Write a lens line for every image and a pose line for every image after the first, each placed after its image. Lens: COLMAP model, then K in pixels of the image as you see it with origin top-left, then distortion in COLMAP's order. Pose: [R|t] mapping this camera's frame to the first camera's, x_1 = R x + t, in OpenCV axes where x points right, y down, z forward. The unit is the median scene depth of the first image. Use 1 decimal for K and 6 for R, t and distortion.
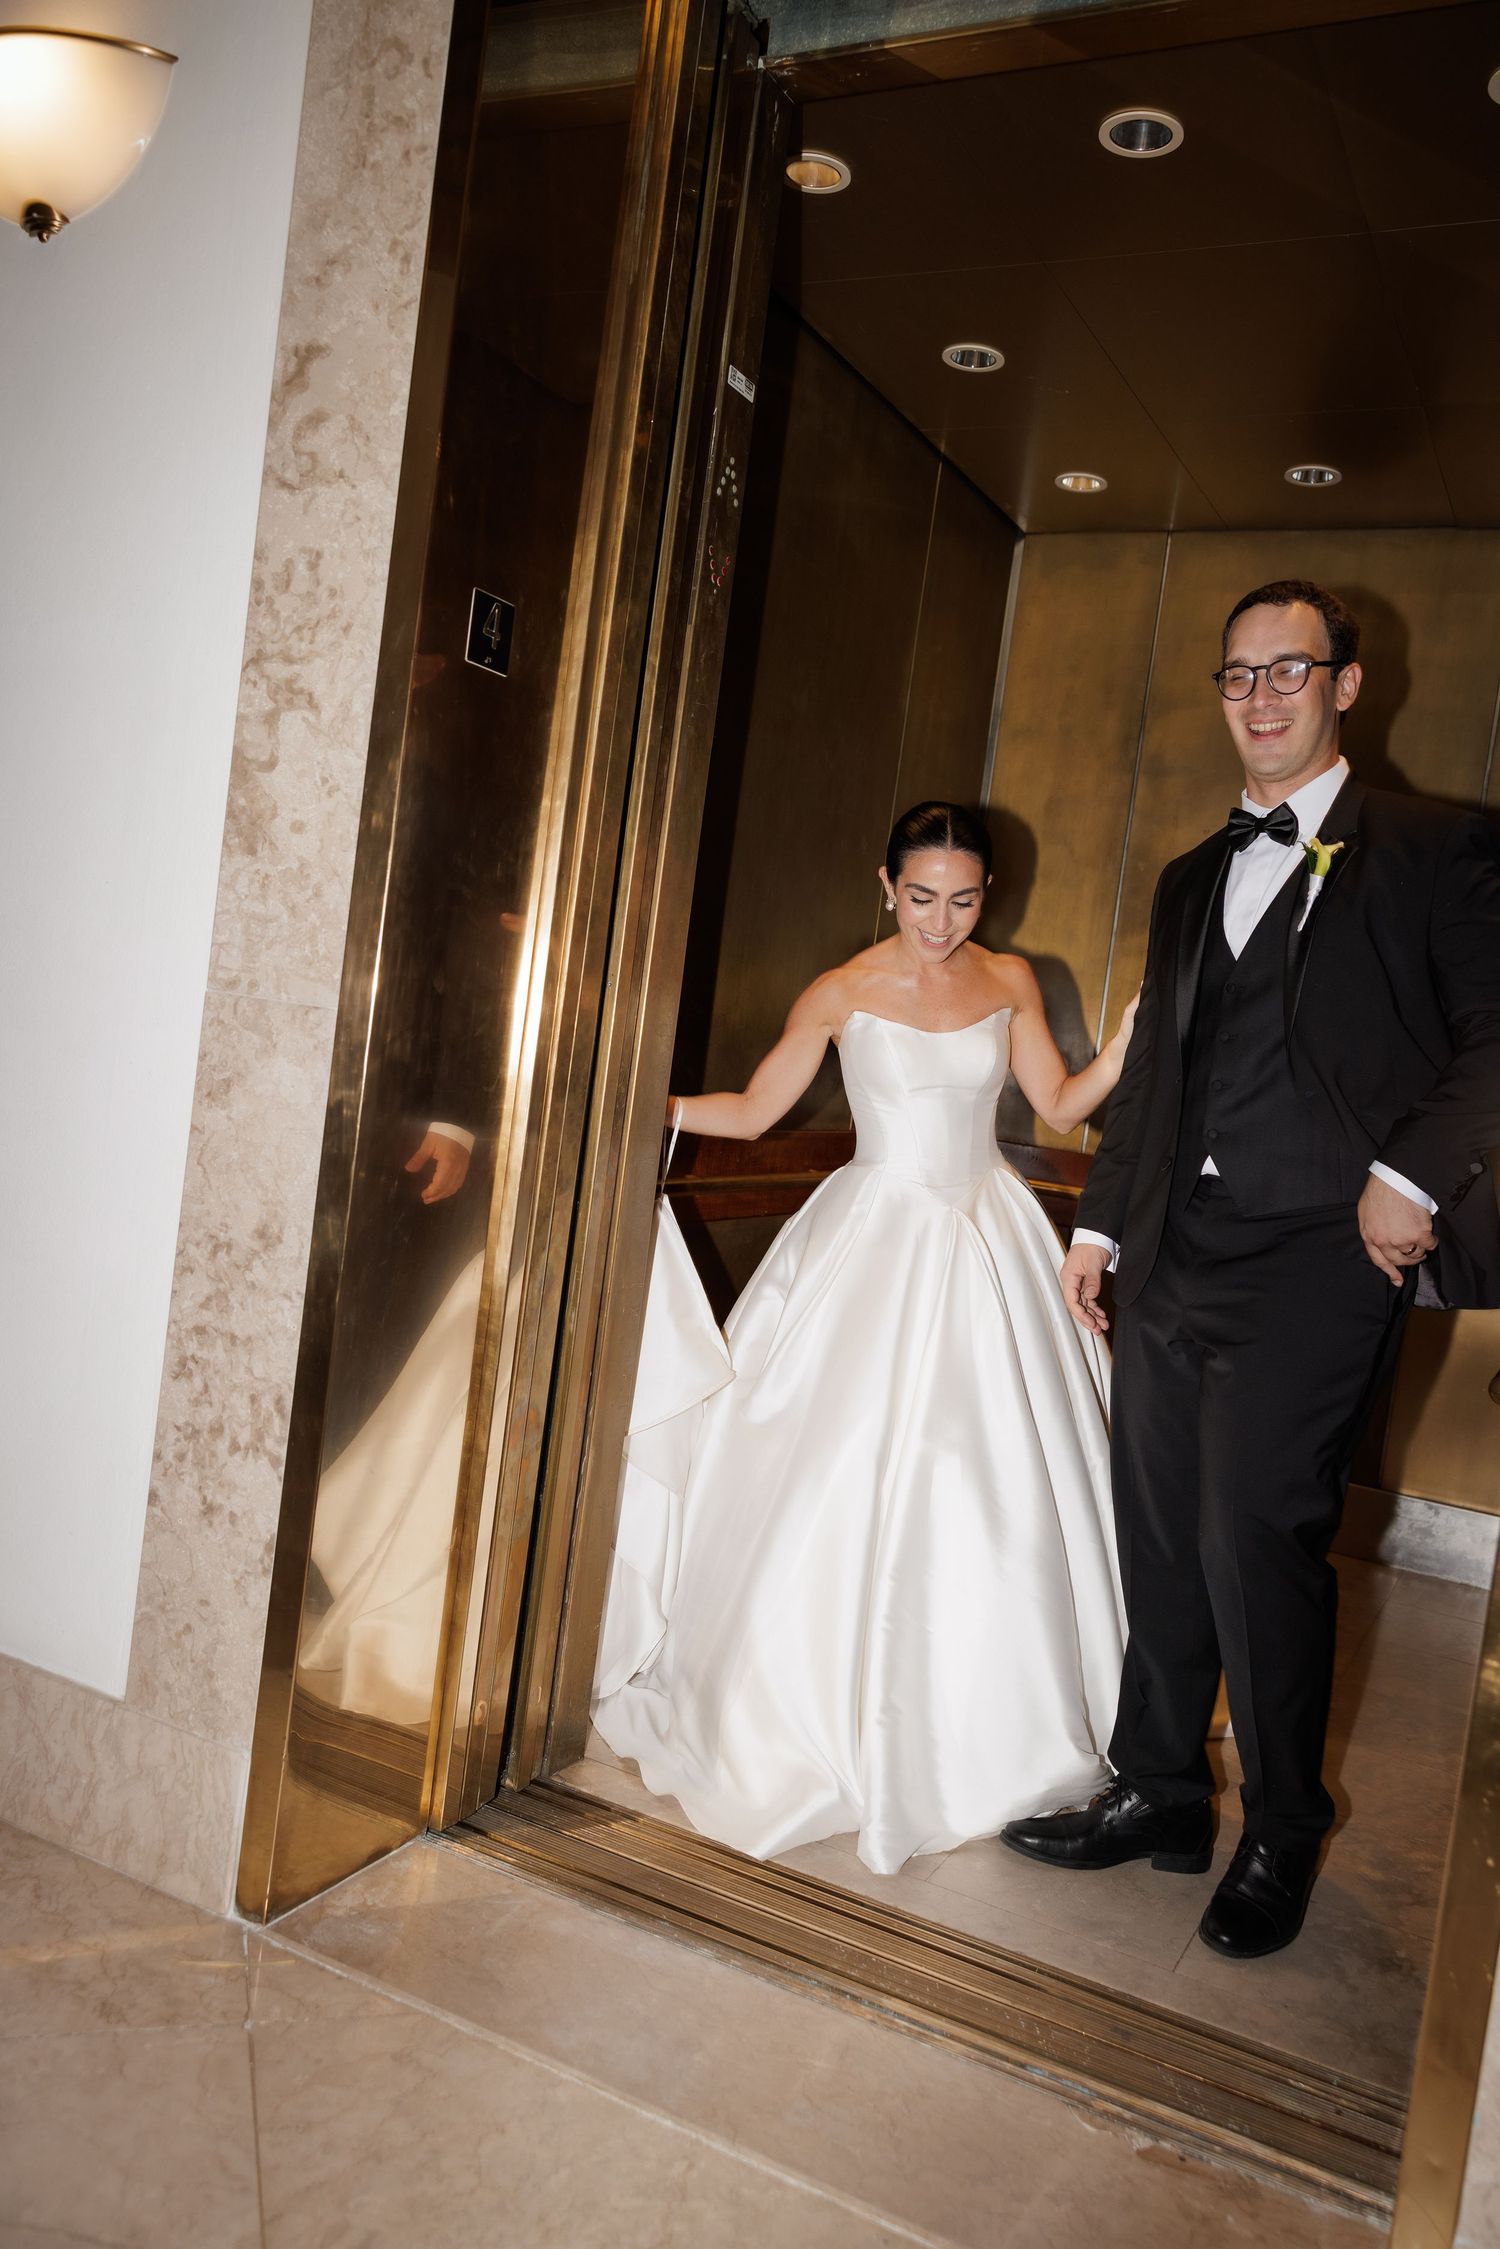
lens RADIAL K [[1797.4, 0, 750.0], [0, 1797.4, 1124.5], [0, 0, 1]] dist [0.023948, -0.005520]
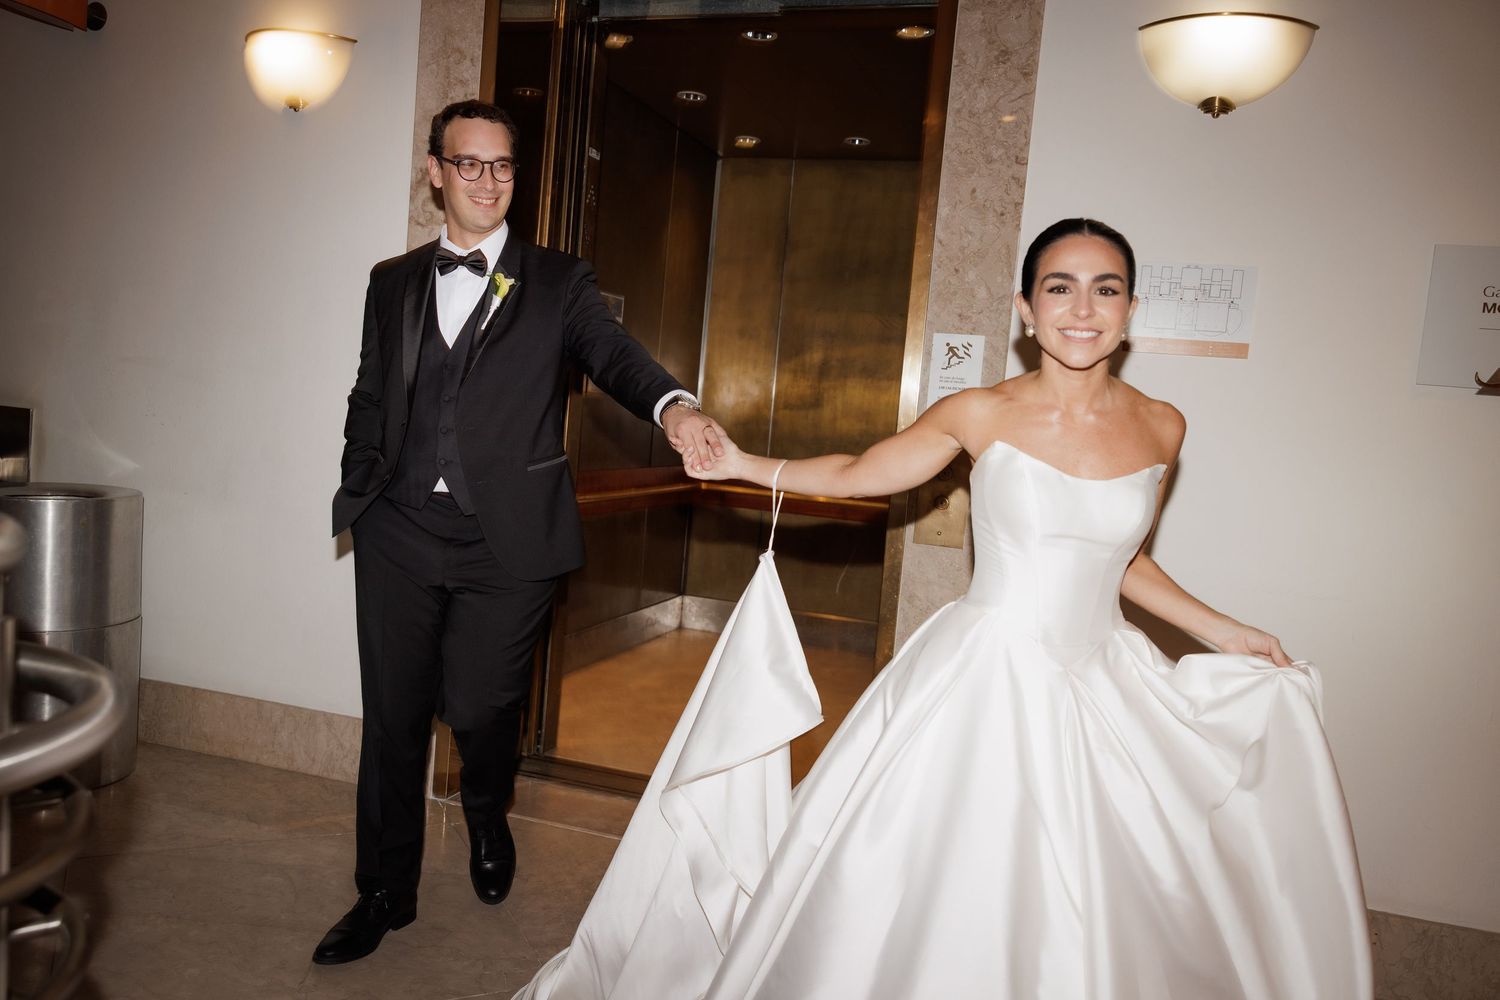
lens RADIAL K [[1198.8, 0, 750.0], [0, 1198.8, 500.0], [0, 0, 1]] dist [0.023948, -0.005520]
pose [[0.987003, -0.054685, 0.151112, -0.075073], [0.048695, 0.997885, 0.043063, -0.024631], [-0.153147, -0.035145, 0.987578, -0.662771]]
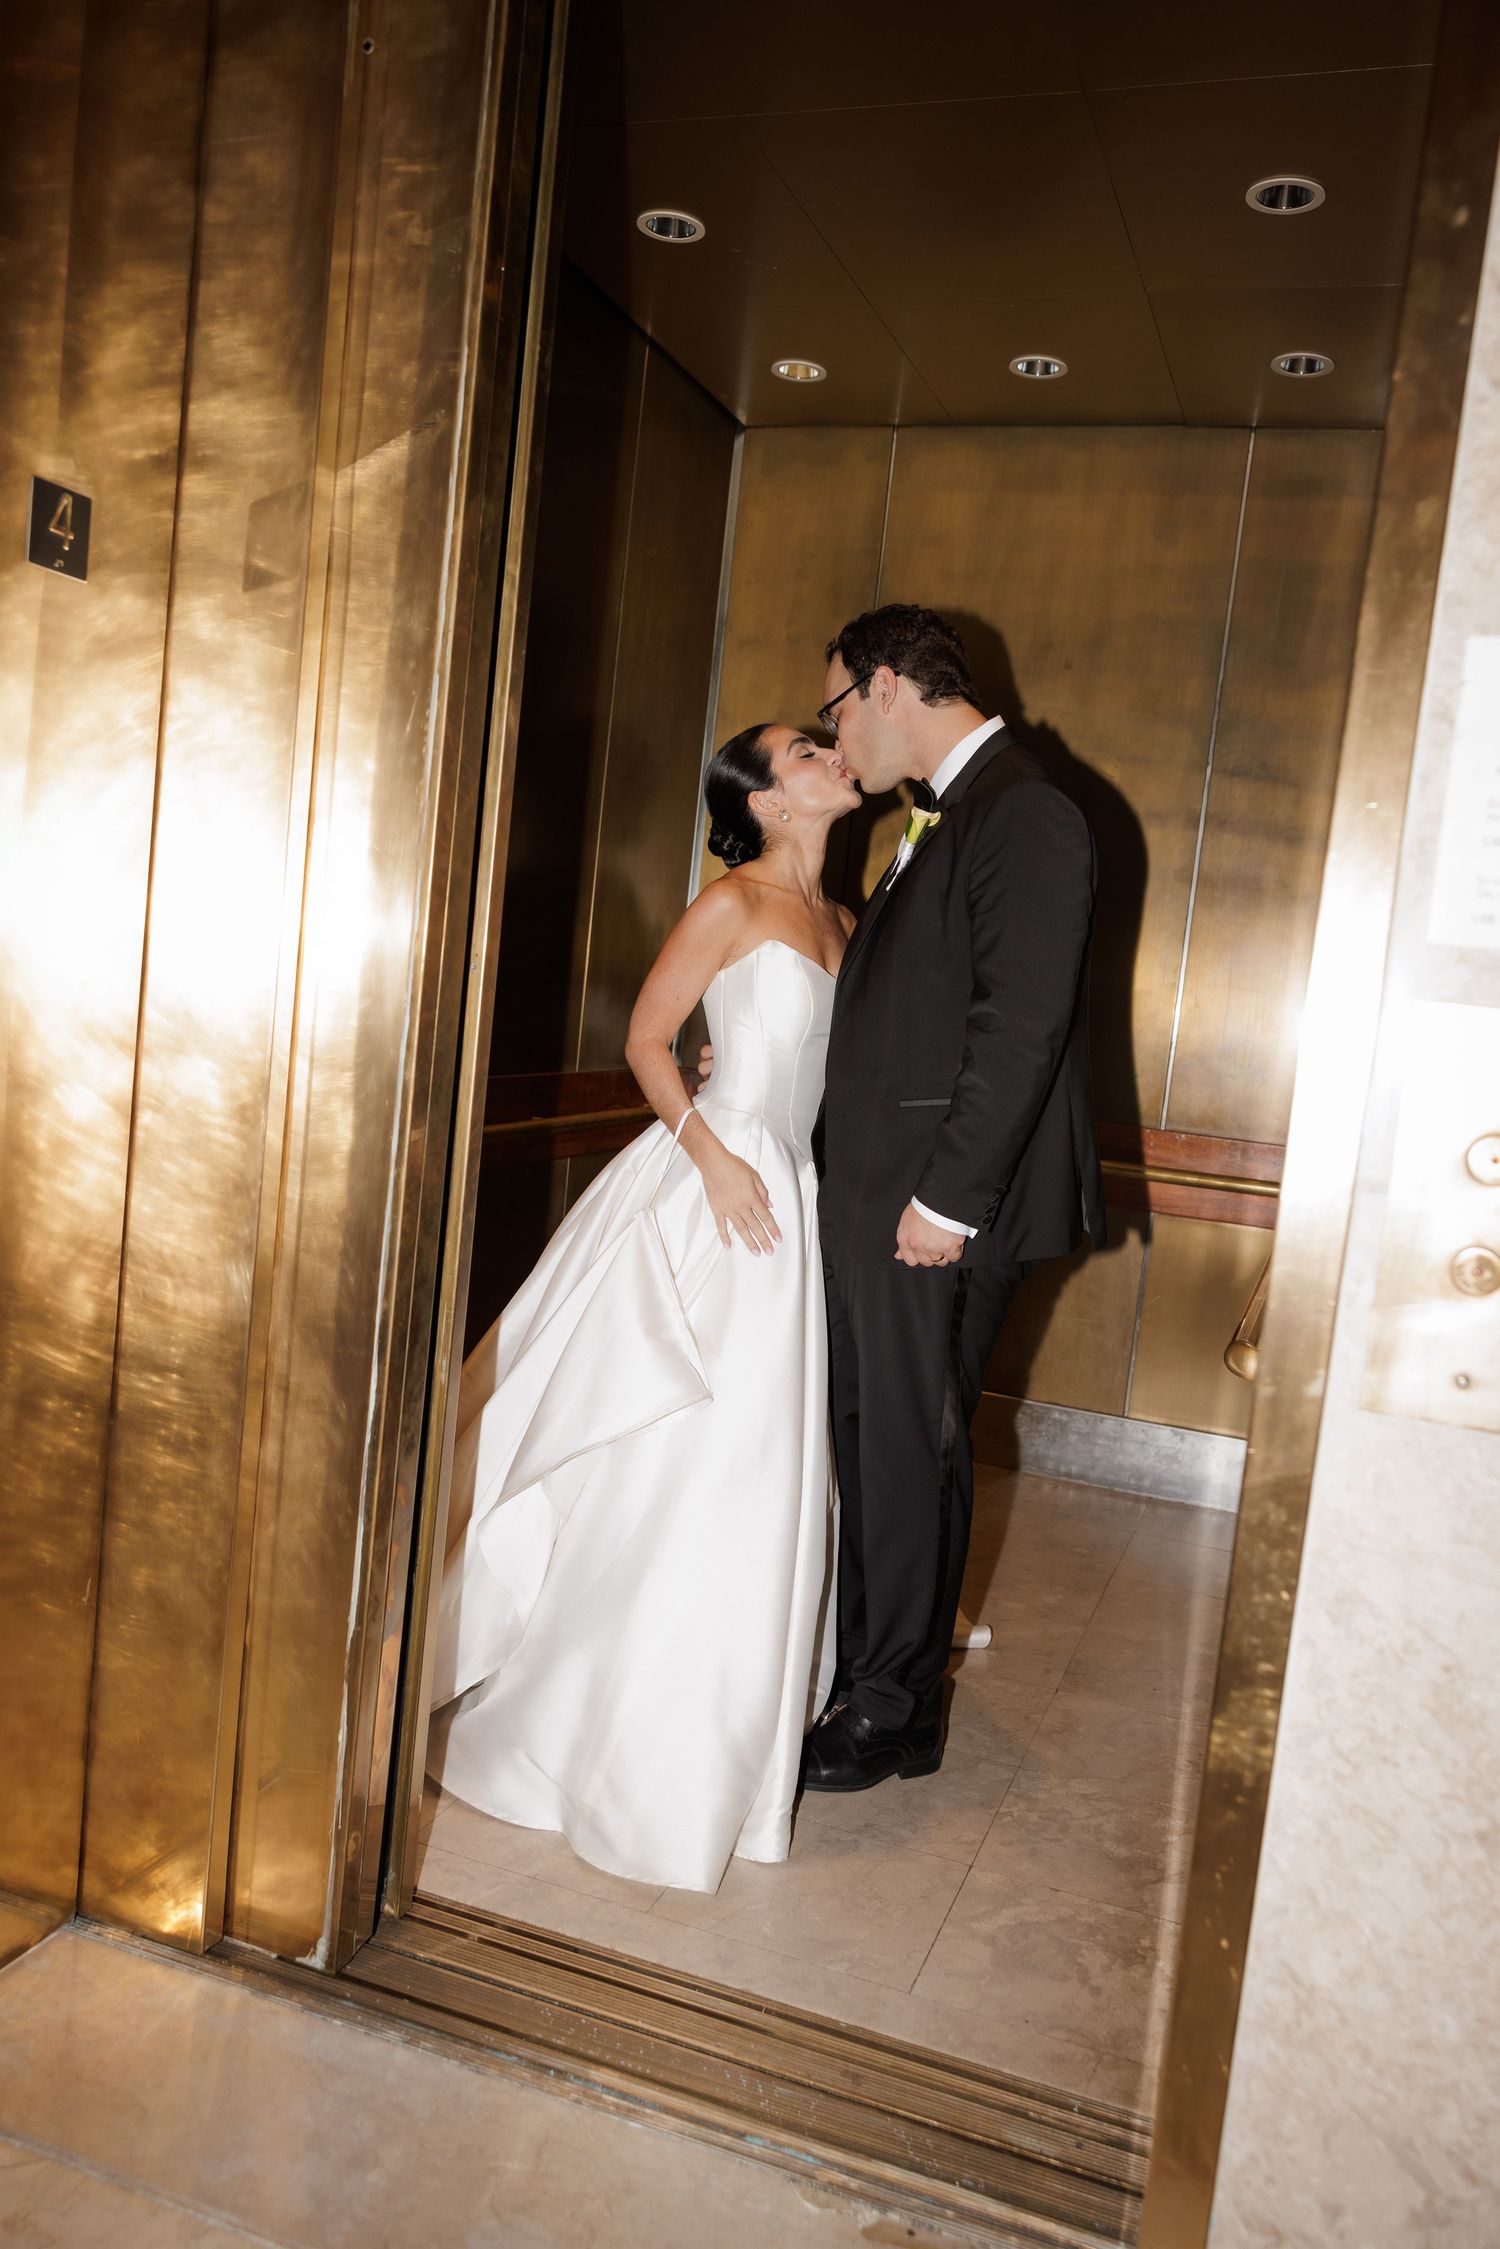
lens RADIAL K [[1785.1, 0, 750.4], [0, 1785.1, 1137.2], [0, 0, 1]] dist [0.020264, -0.003879]
pose [[0.991718, -0.038819, 0.122427, 0.057666], [0.031718, 0.997728, 0.059430, -0.030450], [-0.124456, -0.055055, 0.990697, 0.120232]]
